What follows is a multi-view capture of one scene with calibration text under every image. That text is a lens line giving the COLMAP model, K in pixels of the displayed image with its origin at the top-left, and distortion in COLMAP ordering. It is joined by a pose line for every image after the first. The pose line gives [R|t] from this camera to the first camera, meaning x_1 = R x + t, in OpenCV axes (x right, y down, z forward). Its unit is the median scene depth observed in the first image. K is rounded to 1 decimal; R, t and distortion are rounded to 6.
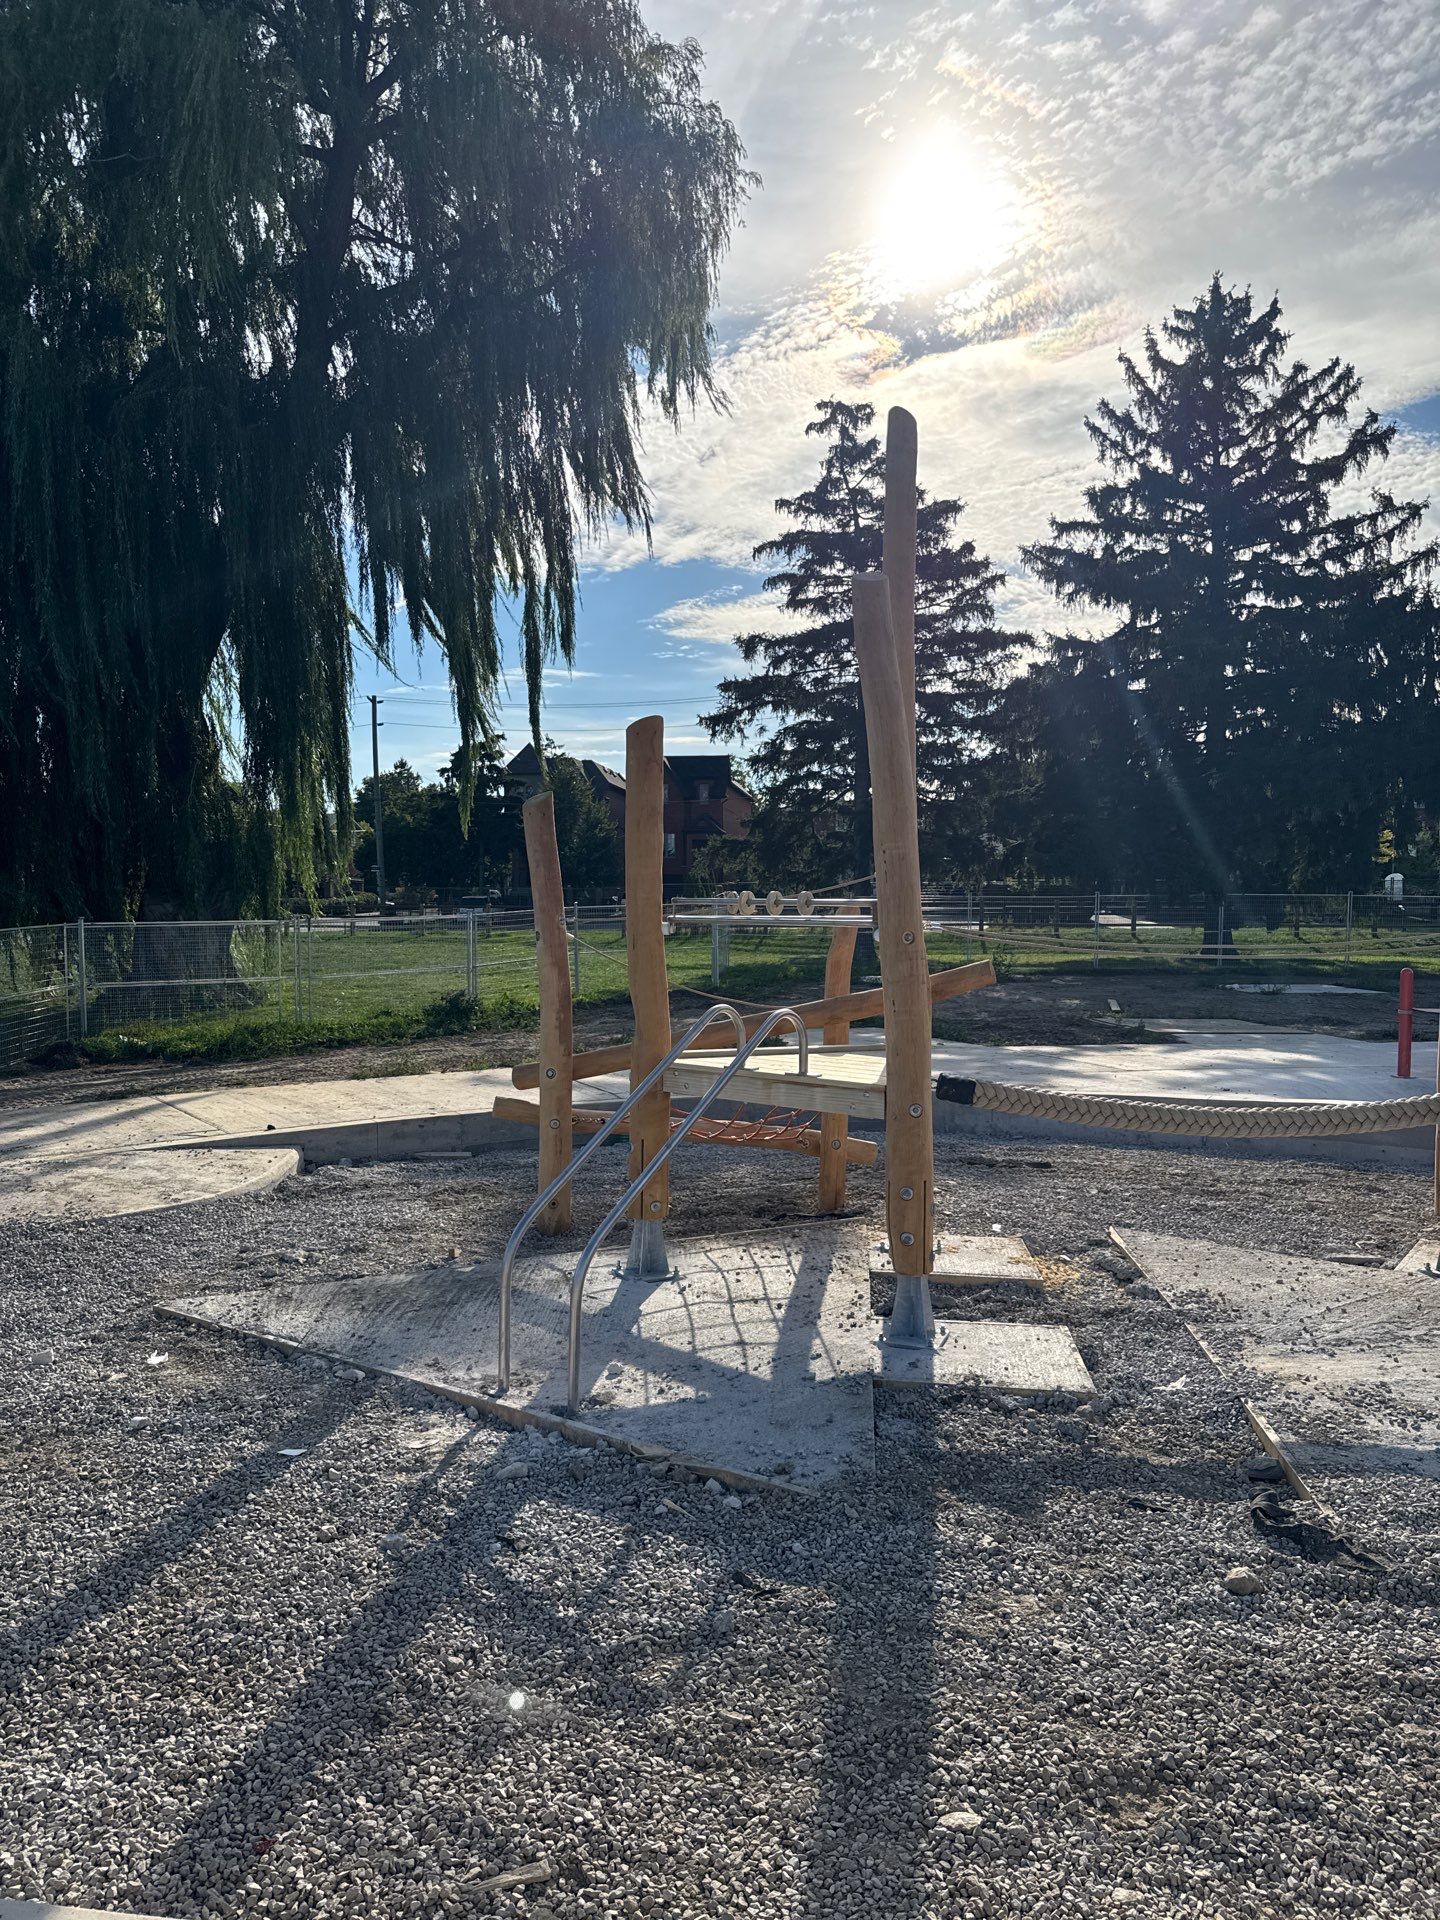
lens RADIAL K [[1344.0, 0, 720.0], [0, 1344.0, 960.0], [0, 0, 1]] dist [0.057252, -0.055056]
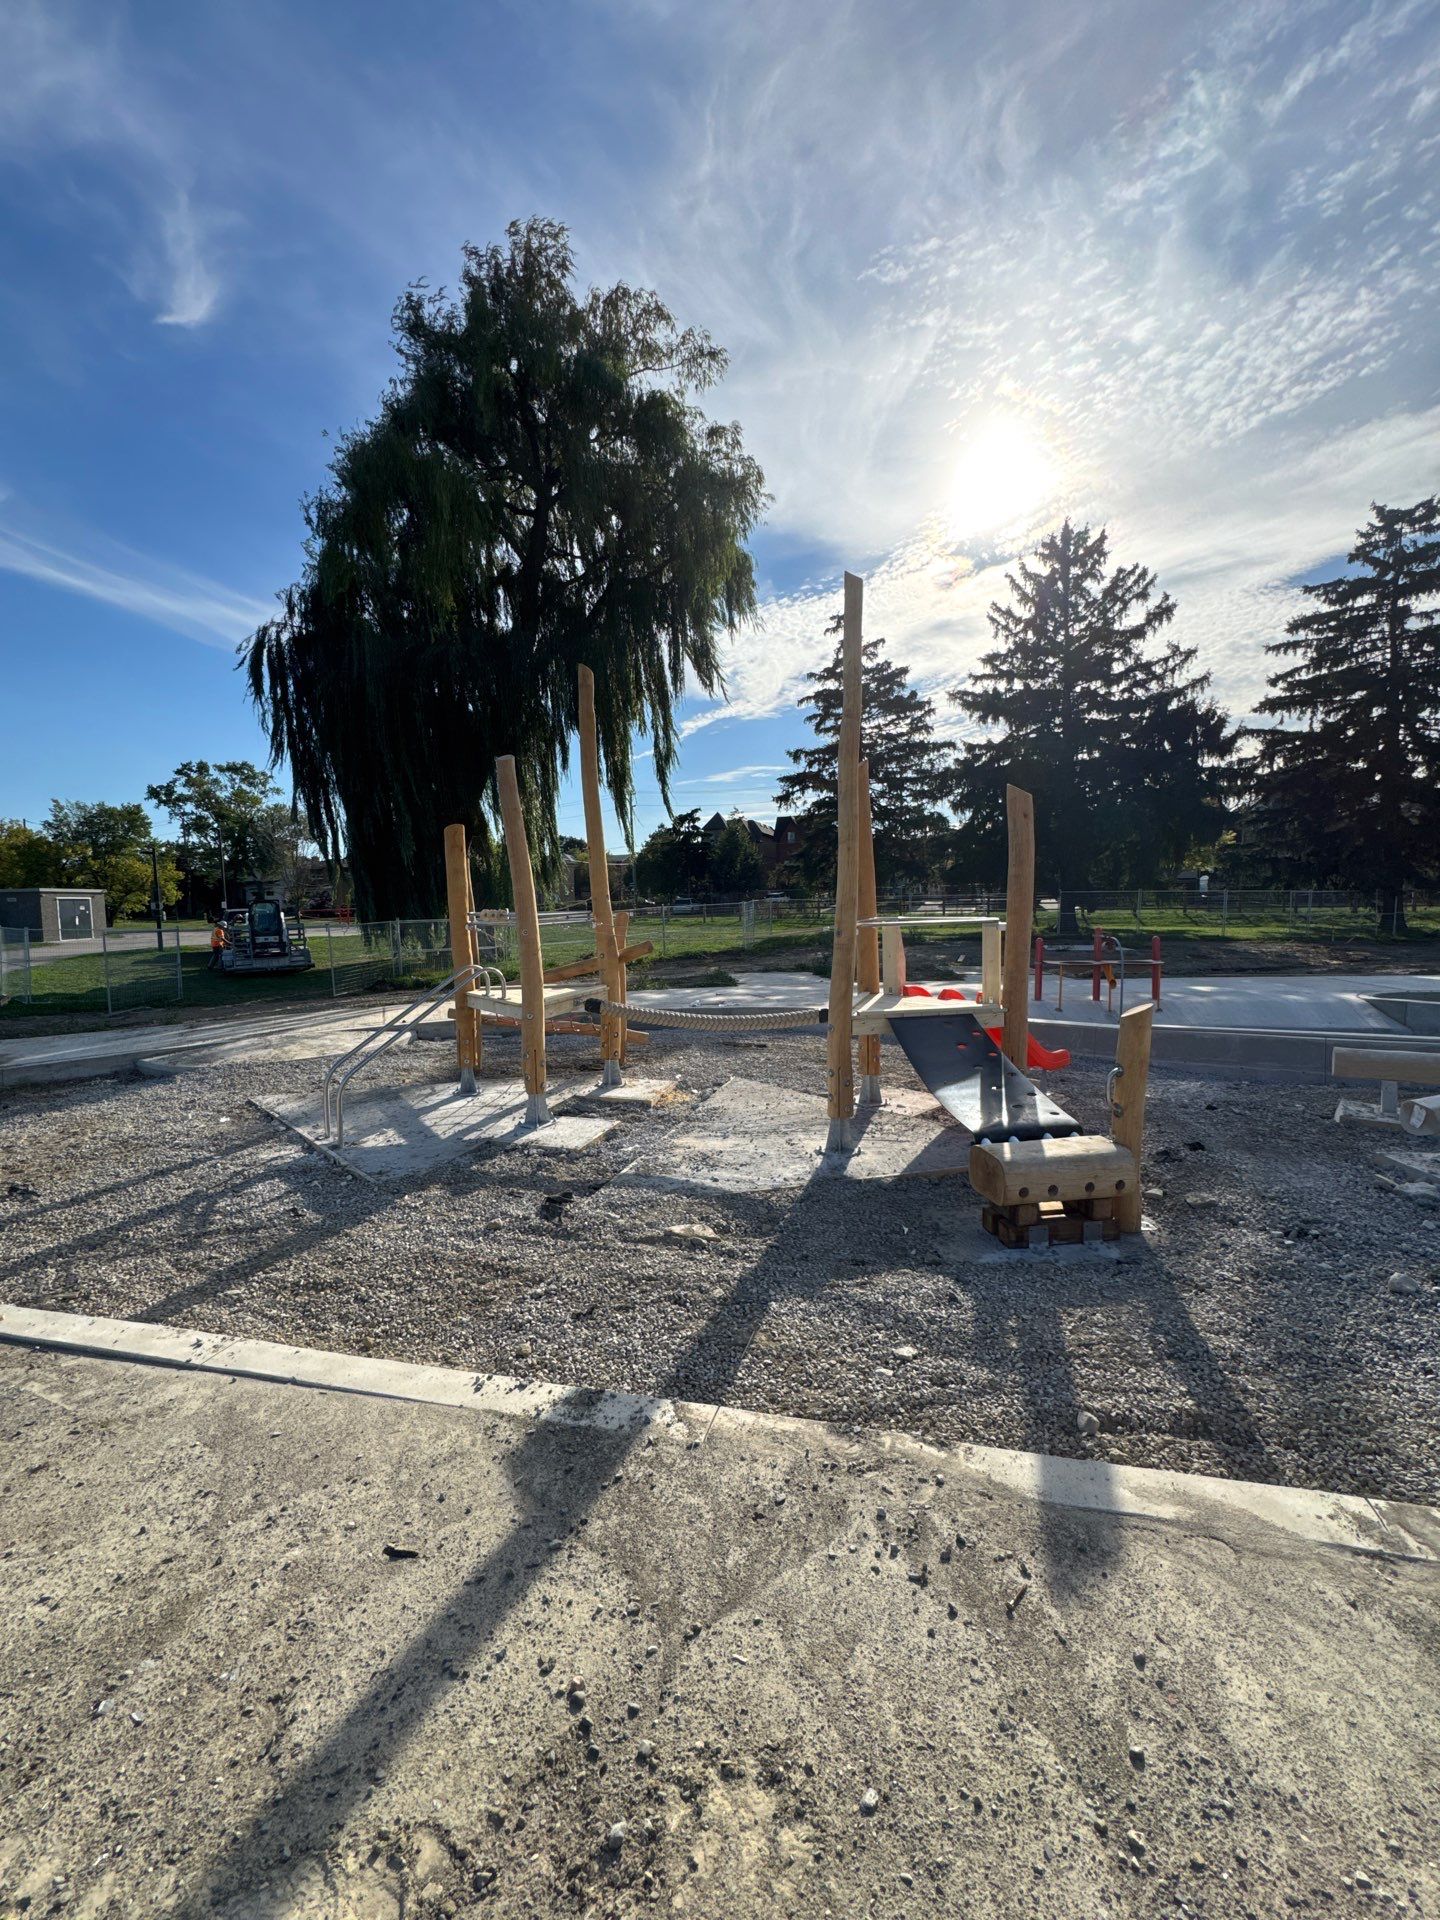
lens RADIAL K [[775.2, 0, 741.6], [0, 775.2, 955.9], [0, 0, 1]] dist [-0.003082, -0.000451]
pose [[0.982053, -0.005413, -0.188528, 0.150859], [0.011419, 0.999461, 0.030787, -0.002760], [0.188259, -0.032387, 0.981585, -0.023436]]
